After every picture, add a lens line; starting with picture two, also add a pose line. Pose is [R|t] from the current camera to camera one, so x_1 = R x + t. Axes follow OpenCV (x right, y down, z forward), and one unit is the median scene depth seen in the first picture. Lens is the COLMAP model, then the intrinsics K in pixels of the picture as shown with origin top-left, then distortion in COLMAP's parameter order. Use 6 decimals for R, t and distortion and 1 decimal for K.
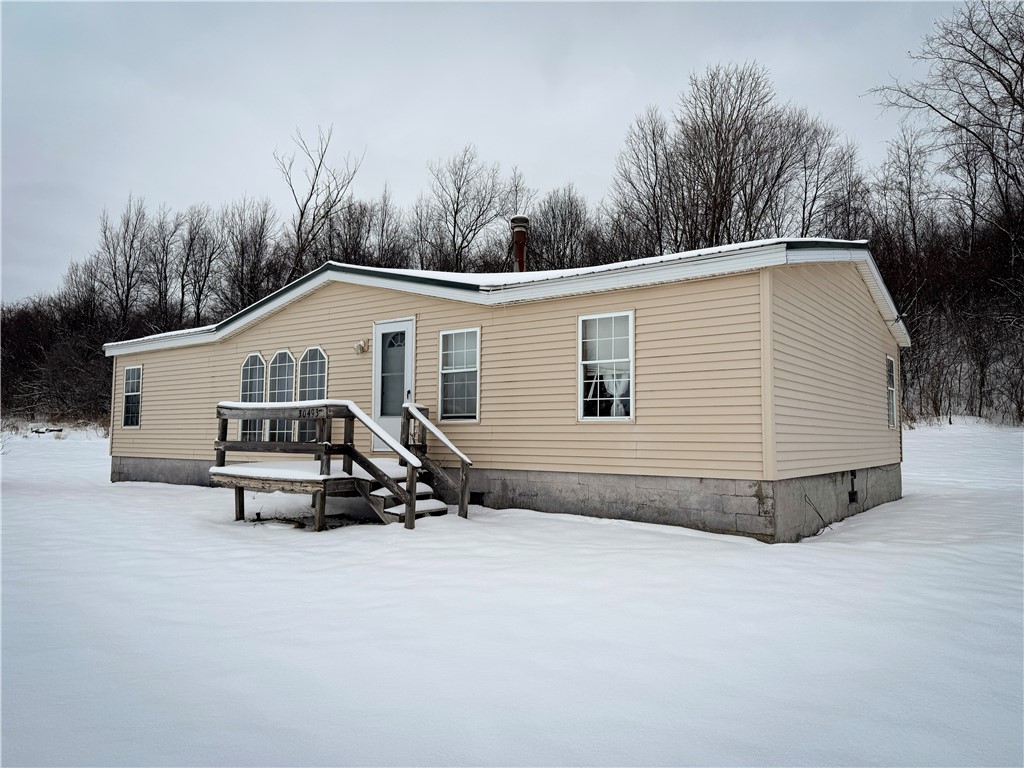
lens RADIAL K [[716.9, 0, 512.0], [0, 716.9, 384.0], [0, 0, 1]] dist [-0.000700, -0.001430]
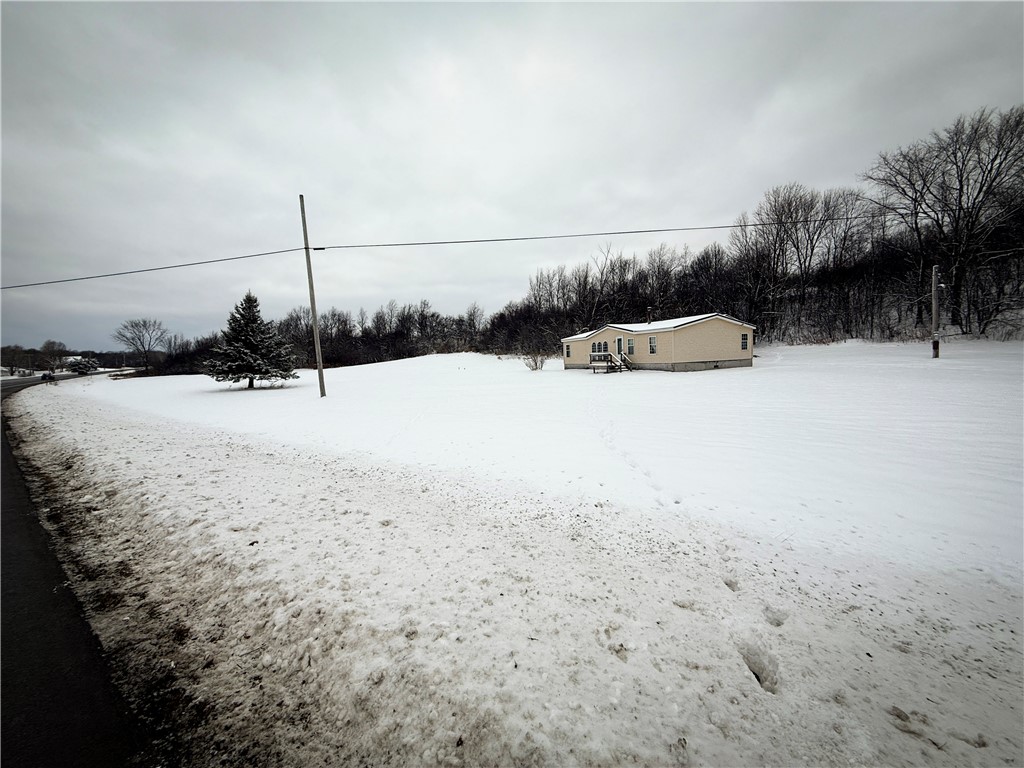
lens RADIAL K [[534.8, 0, 512.0], [0, 534.8, 384.0], [0, 0, 1]] dist [0.021396, 0.000128]
pose [[0.892424, -0.017829, -0.450845, 0.874669], [0.078708, 0.990050, 0.116646, -0.254995], [0.444279, -0.139583, 0.884948, -2.815050]]
